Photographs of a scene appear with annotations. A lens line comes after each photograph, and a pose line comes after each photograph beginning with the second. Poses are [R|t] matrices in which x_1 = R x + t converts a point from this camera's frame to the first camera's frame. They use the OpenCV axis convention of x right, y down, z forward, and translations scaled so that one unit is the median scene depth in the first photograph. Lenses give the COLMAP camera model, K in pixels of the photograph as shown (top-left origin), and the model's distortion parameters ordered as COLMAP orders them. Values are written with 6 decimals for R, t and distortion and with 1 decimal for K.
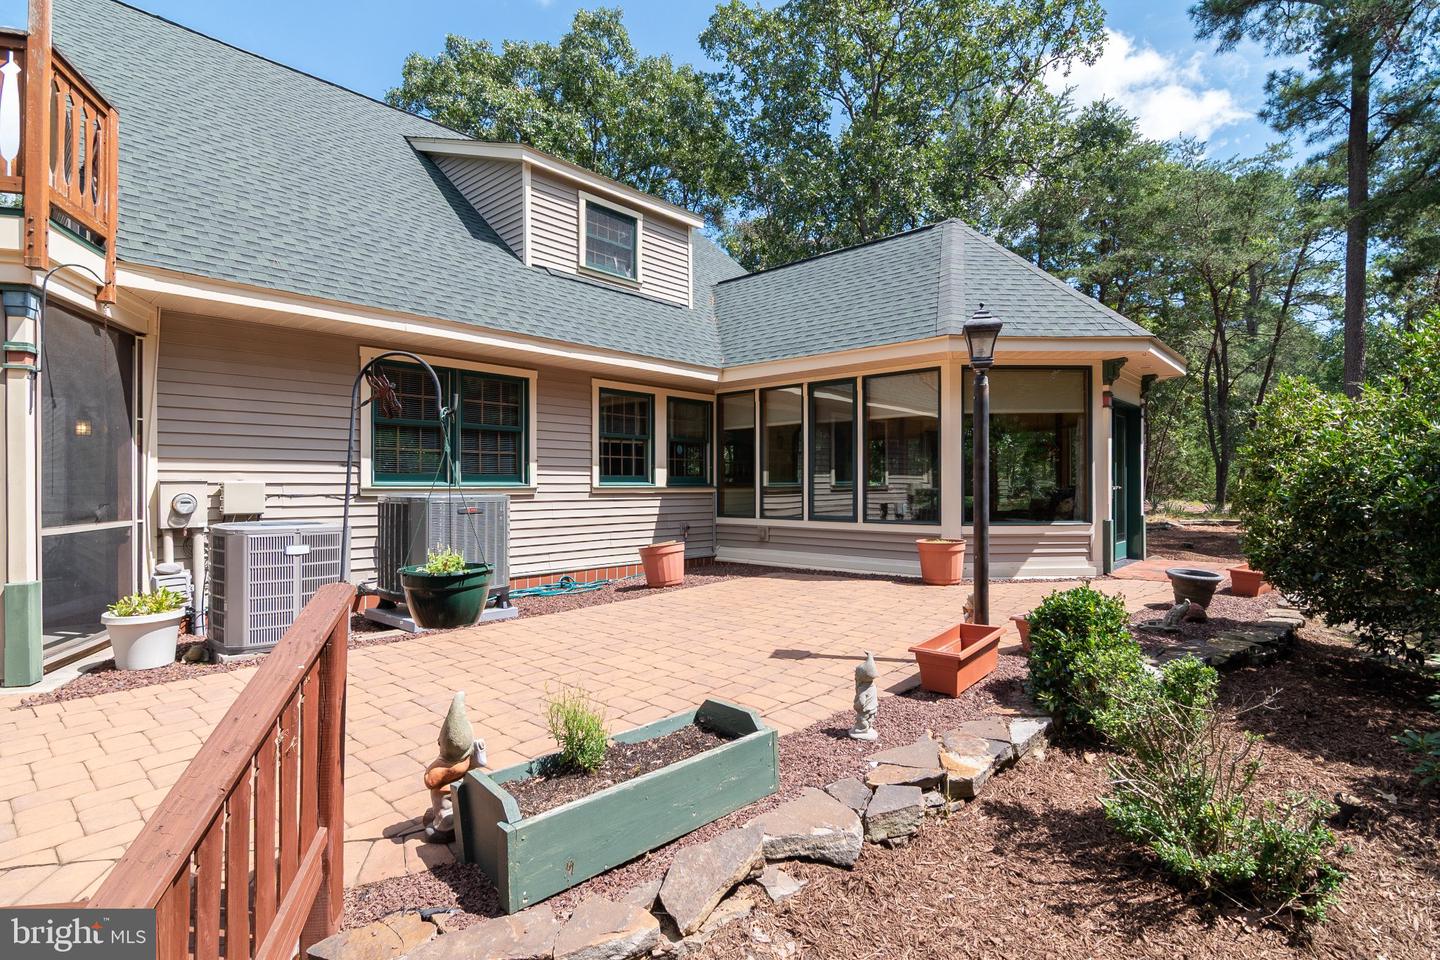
lens RADIAL K [[691.0, 0, 720.0], [0, 691.0, 480.0], [0, 0, 1]] dist [-0.011747, -0.000178]
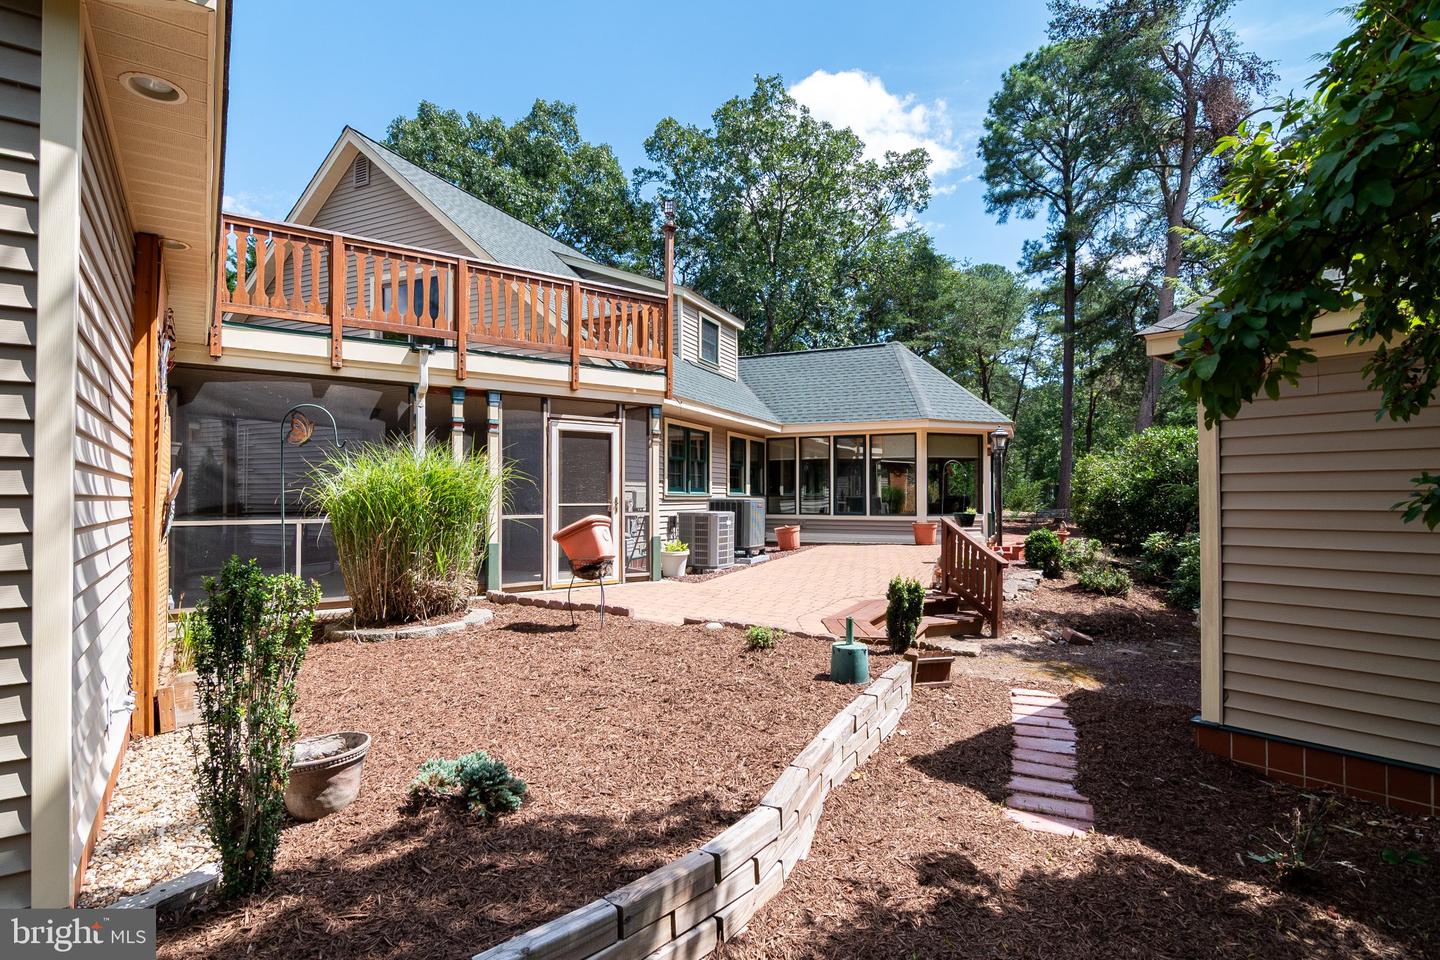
lens RADIAL K [[663.0, 0, 720.0], [0, 663.0, 480.0], [0, 0, 1]] dist [0.000759, -0.000065]
pose [[0.954579, 0.009697, 0.297799, -0.568857], [-0.004621, 0.999832, -0.017743, 0.001227], [-0.297921, 0.015561, 0.954464, -0.449125]]
